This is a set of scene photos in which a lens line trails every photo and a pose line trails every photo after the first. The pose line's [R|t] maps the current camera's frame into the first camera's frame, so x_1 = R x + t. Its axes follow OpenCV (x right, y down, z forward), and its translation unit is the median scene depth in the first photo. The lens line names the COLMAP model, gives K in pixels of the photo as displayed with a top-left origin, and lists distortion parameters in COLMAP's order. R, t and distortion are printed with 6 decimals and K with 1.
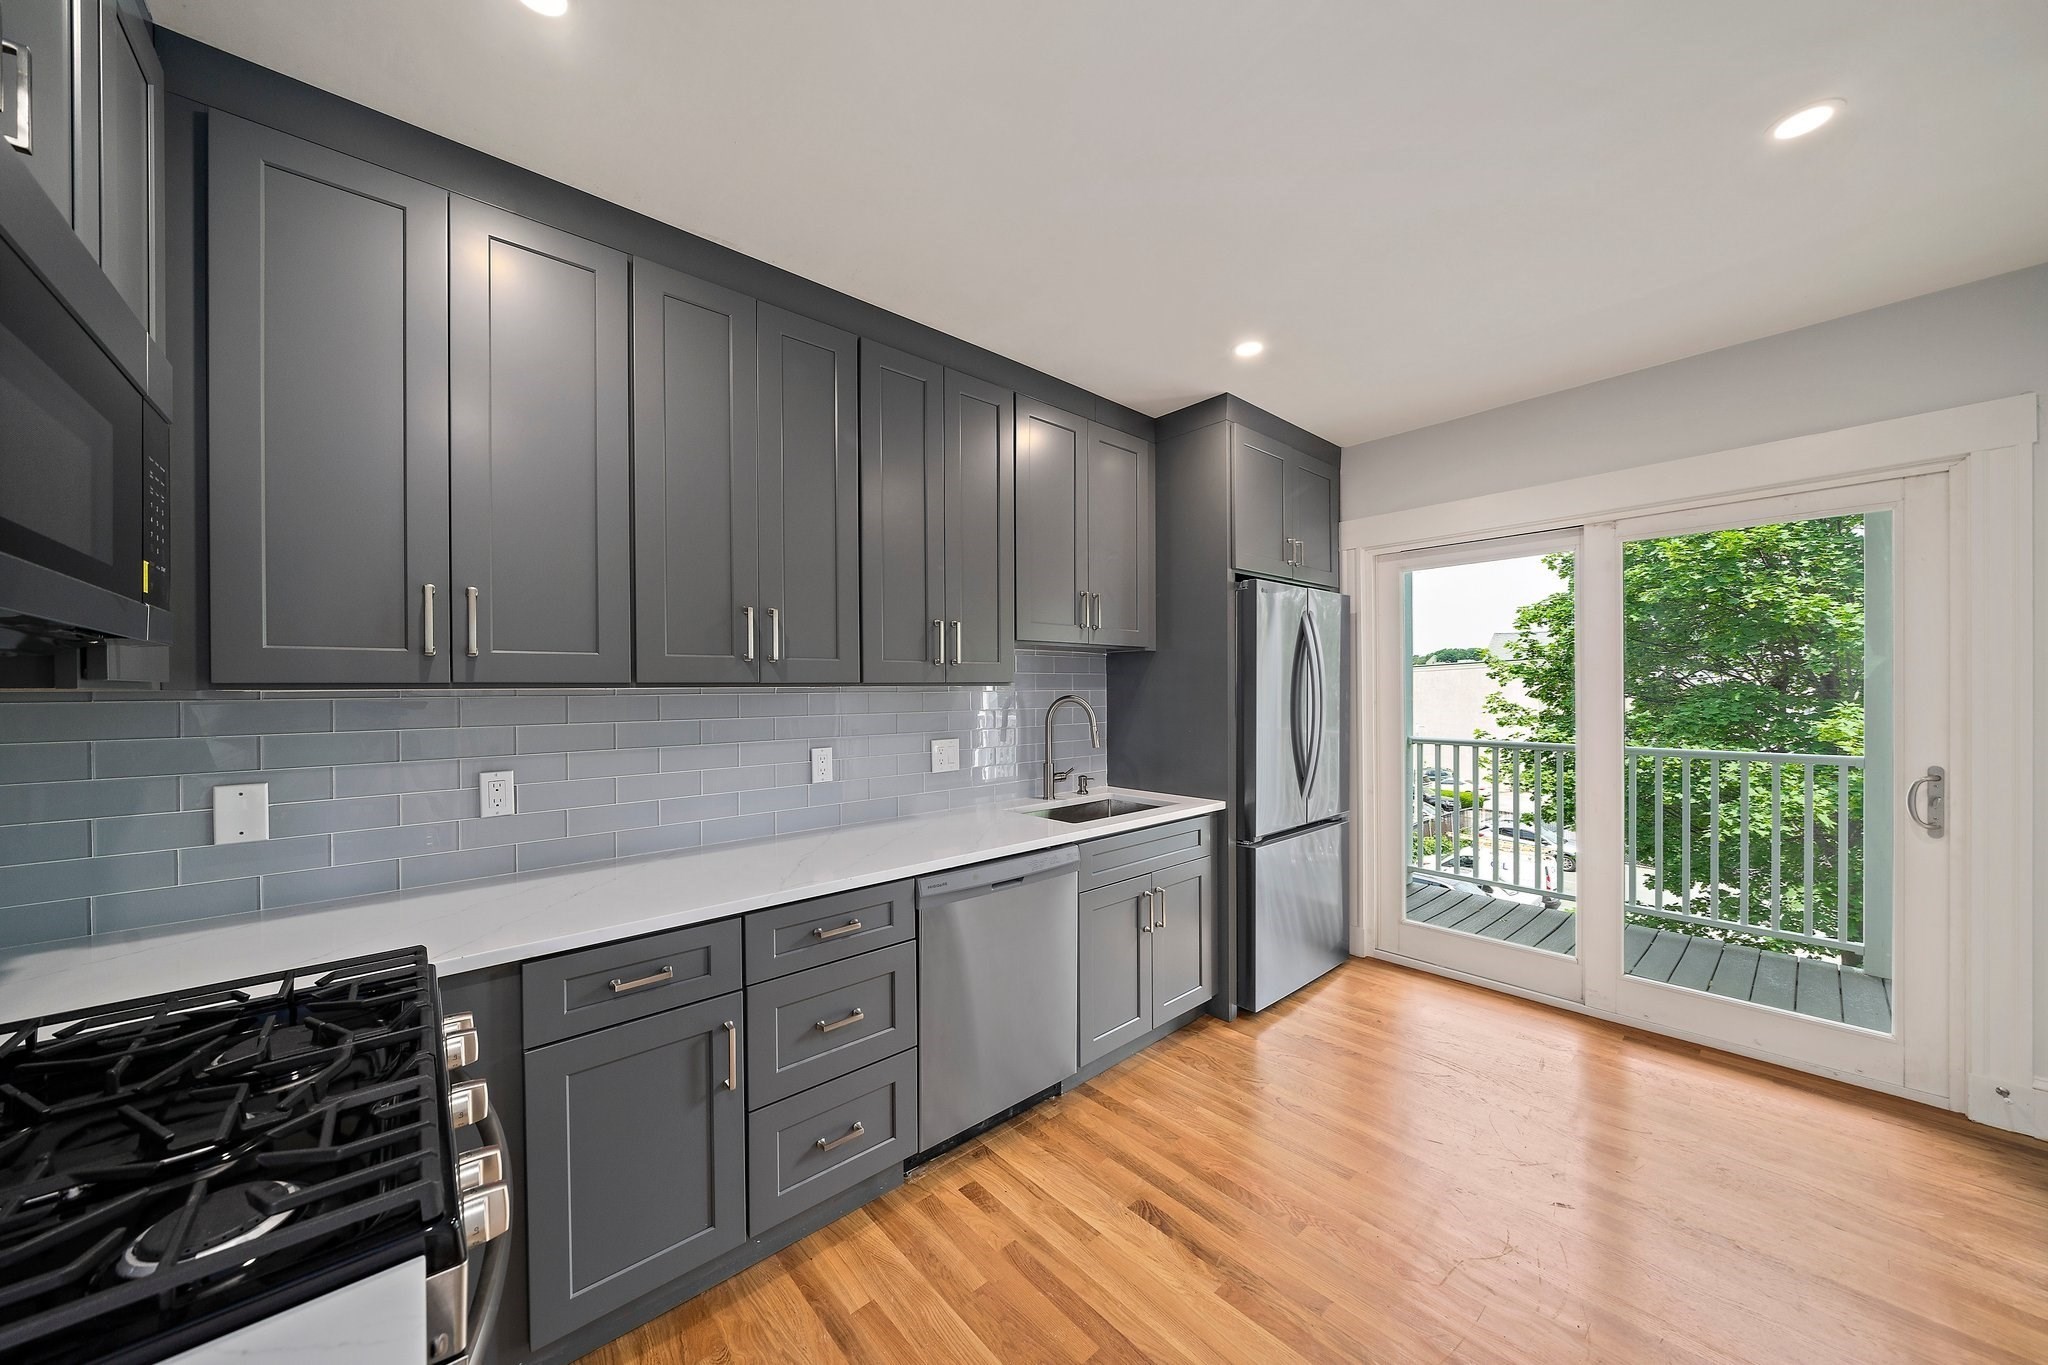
lens RADIAL K [[697.1, 0, 1015.0], [0, 697.1, 687.1], [0, 0, 1]] dist [-0.008321, 0.000708]
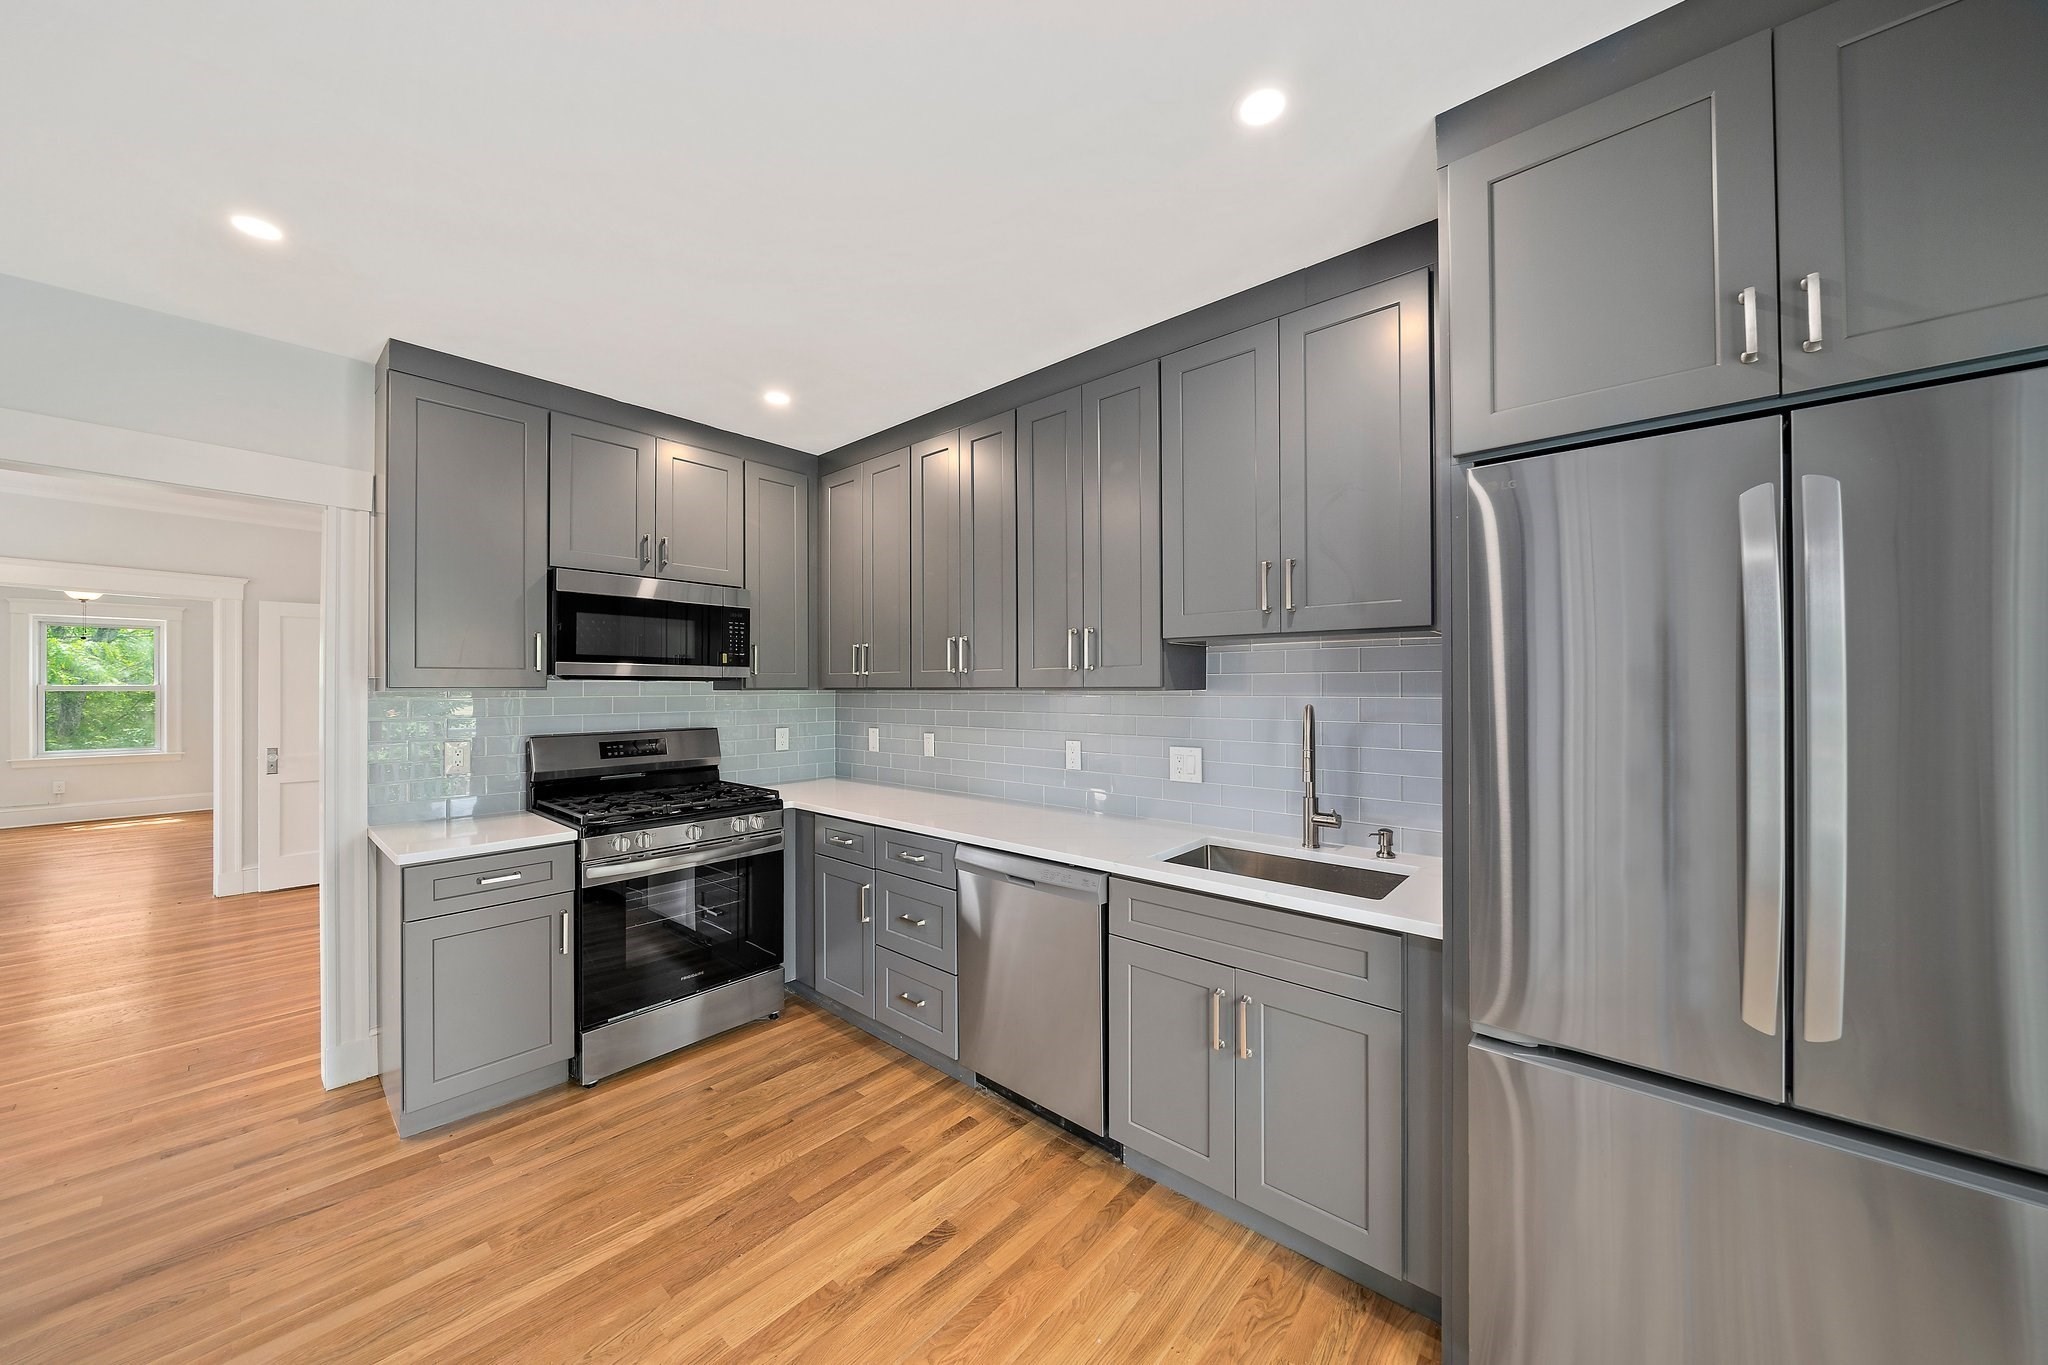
lens RADIAL K [[697.1, 0, 1031.8], [0, 697.1, 687.4], [0, 0, 1]] dist [-0.008321, 0.000708]
pose [[0.149337, 0.008432, -0.988750, 1.114670], [0.003286, 0.999954, 0.009024, -0.018823], [0.988781, -0.004596, 0.149303, 0.942888]]
